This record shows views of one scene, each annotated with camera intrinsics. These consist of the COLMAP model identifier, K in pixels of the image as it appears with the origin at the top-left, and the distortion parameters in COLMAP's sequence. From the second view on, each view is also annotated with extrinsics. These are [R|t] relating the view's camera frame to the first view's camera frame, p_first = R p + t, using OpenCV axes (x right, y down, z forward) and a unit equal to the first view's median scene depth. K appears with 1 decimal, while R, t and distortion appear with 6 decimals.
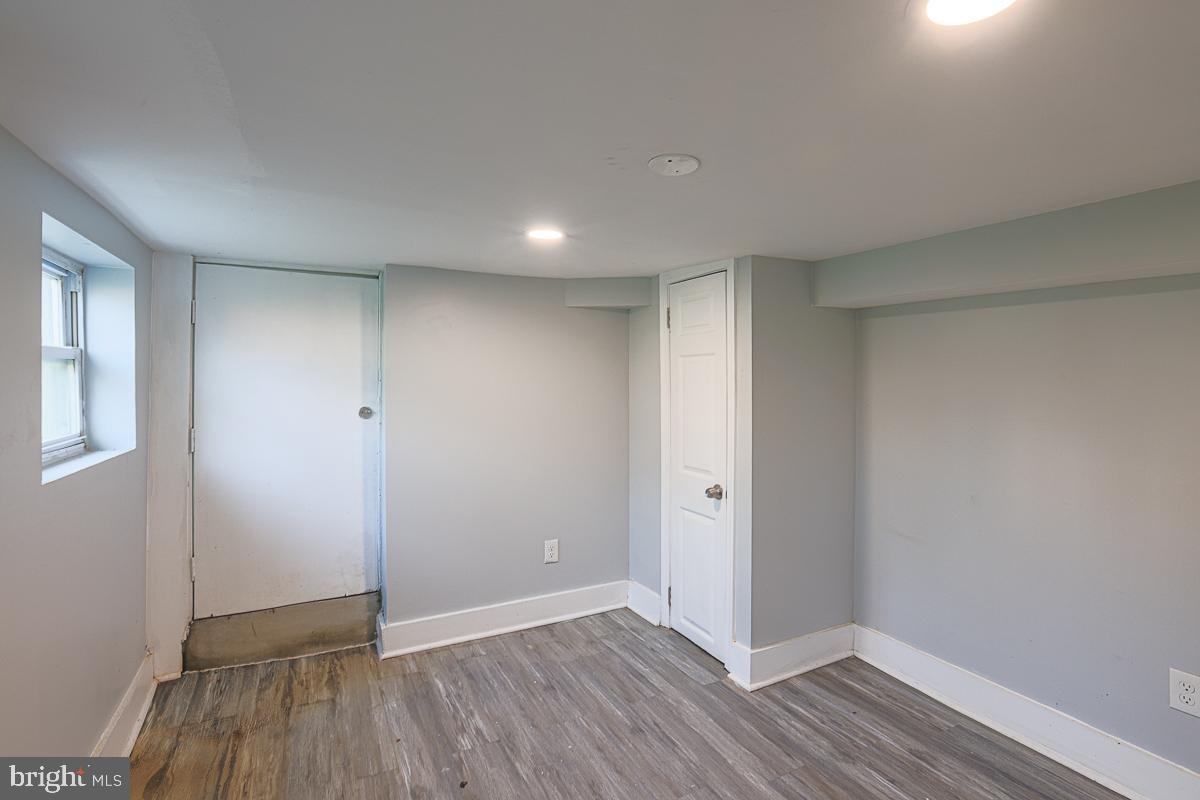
lens RADIAL K [[558.7, 0, 597.4], [0, 558.7, 388.7], [0, 0, 1]] dist [-0.025404, 0.005911]
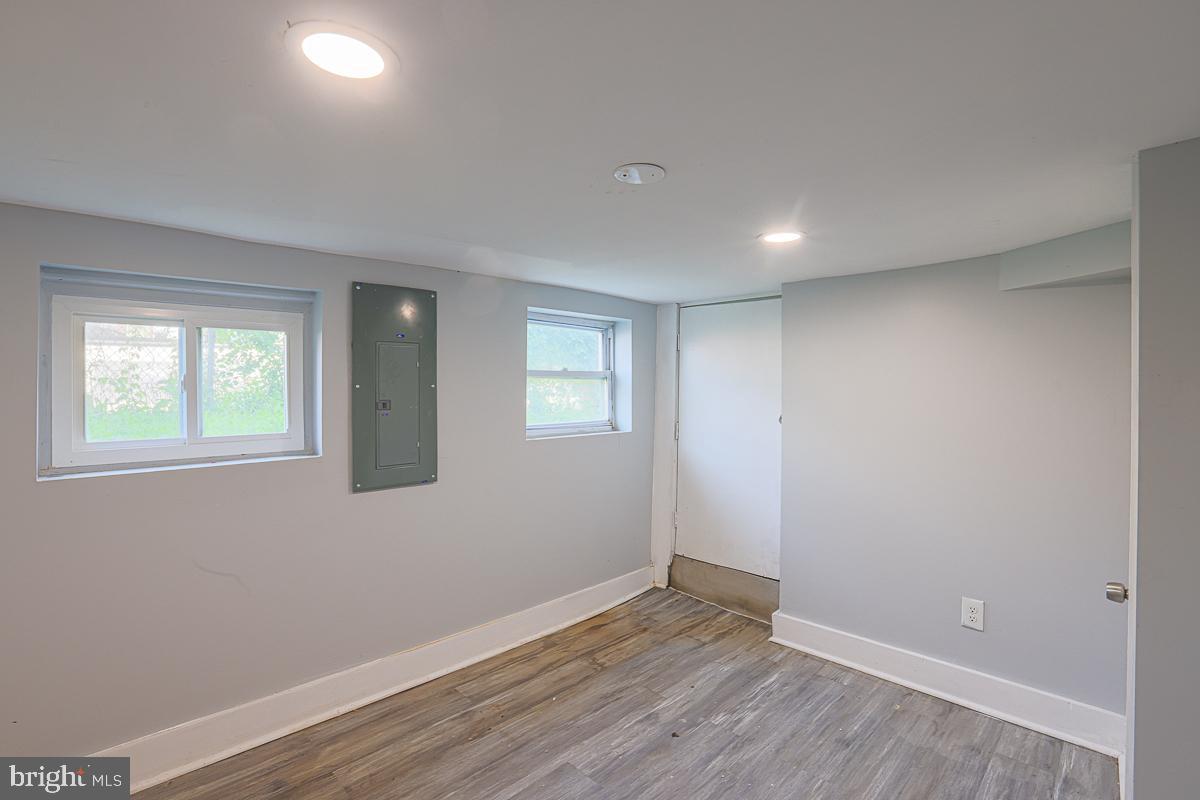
lens RADIAL K [[558.7, 0, 597.3], [0, 558.7, 395.5], [0, 0, 1]] dist [-0.025404, 0.005911]
pose [[0.297383, 0.009428, -0.954712, 0.625051], [-0.014616, 0.999879, 0.005322, -0.003543], [0.954646, 0.012372, 0.297485, 0.370526]]
